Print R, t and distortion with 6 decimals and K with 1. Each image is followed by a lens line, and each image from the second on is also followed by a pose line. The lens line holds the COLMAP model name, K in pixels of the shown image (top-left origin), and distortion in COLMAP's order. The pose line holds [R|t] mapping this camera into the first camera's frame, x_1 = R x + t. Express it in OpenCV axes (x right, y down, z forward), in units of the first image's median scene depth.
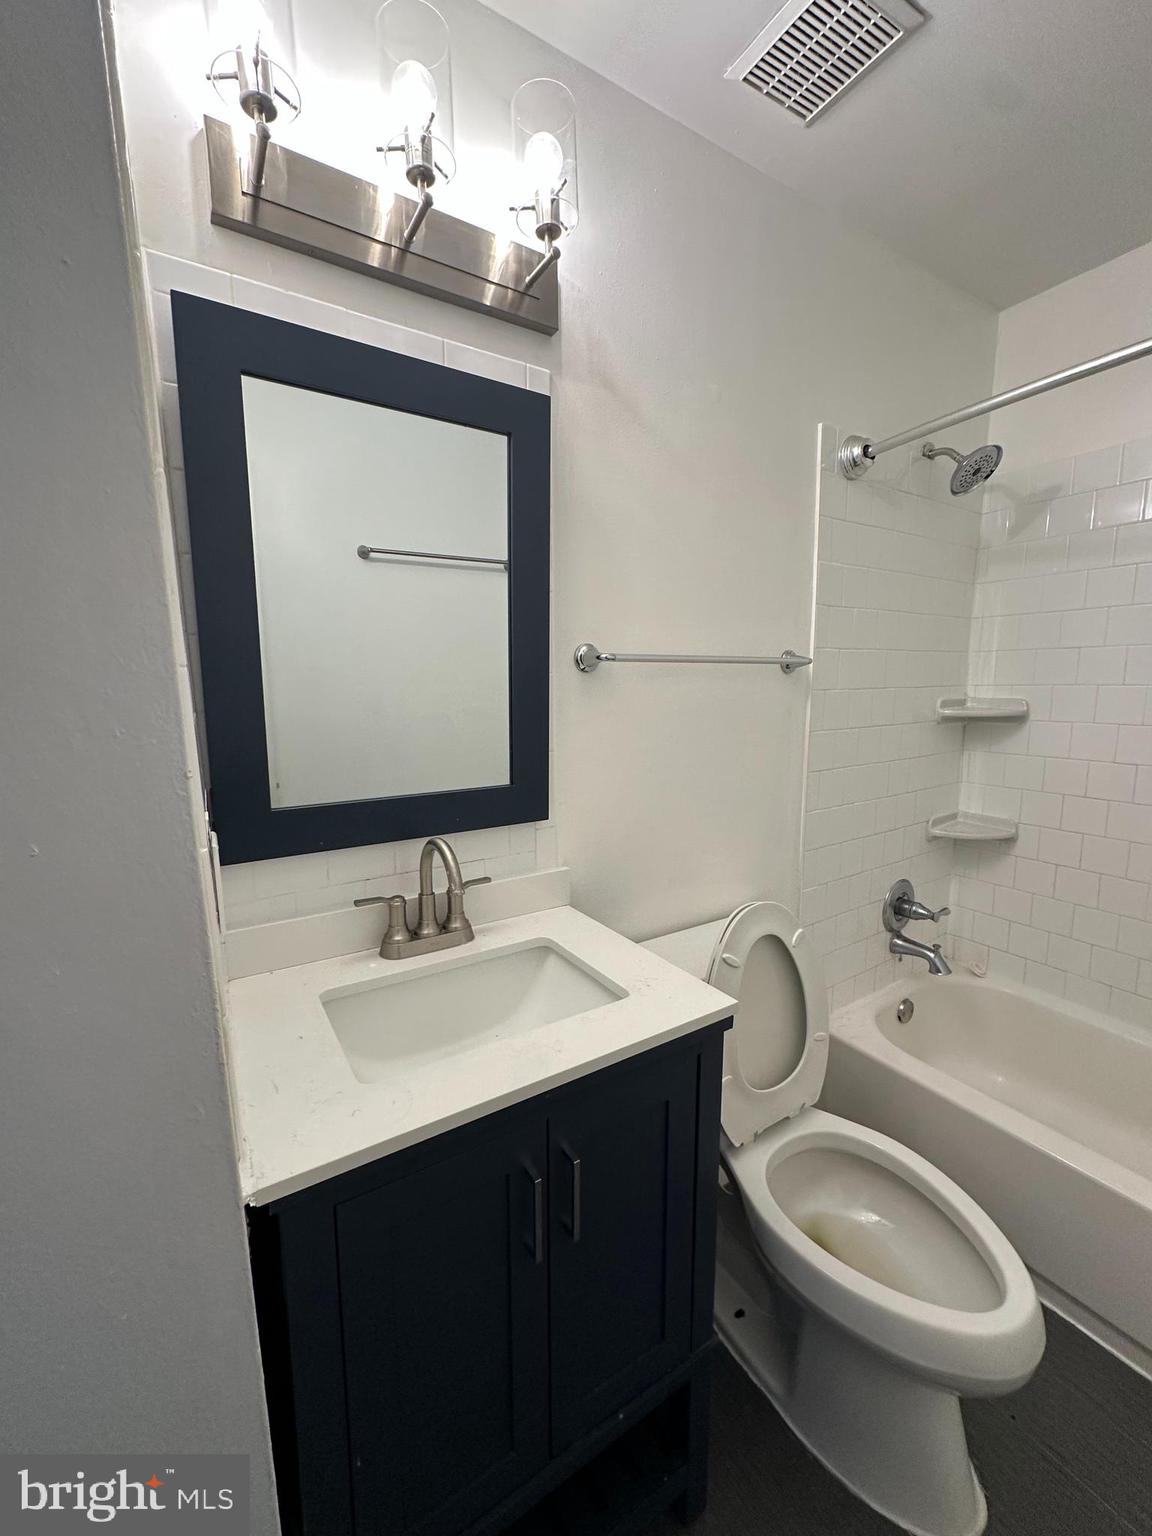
lens RADIAL K [[613.6, 0, 576.8], [0, 613.6, 769.2], [0, 0, 1]] dist [-0.004915, 0.001265]
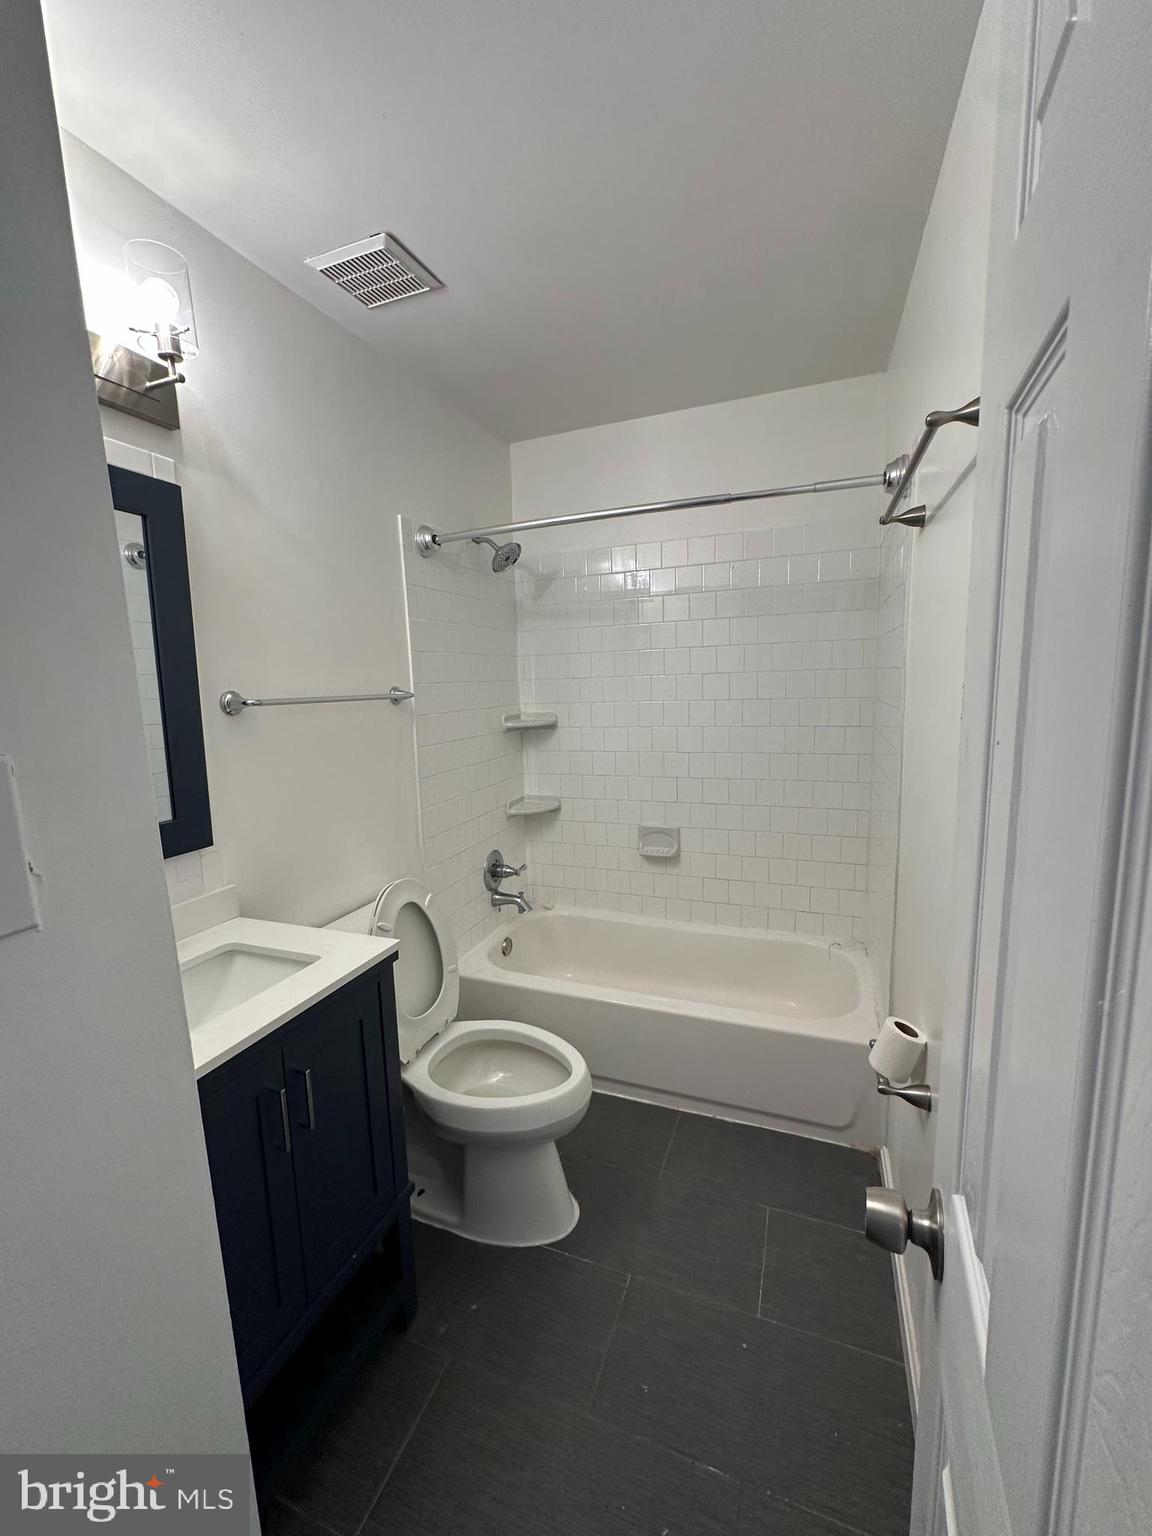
lens RADIAL K [[613.6, 0, 576.8], [0, 613.6, 769.2], [0, 0, 1]] dist [-0.004915, 0.001265]
pose [[0.801594, -0.100844, 0.589302, -0.111950], [0.109252, 0.993783, 0.021451, -0.006849], [-0.587801, 0.047187, 0.807628, -0.229820]]
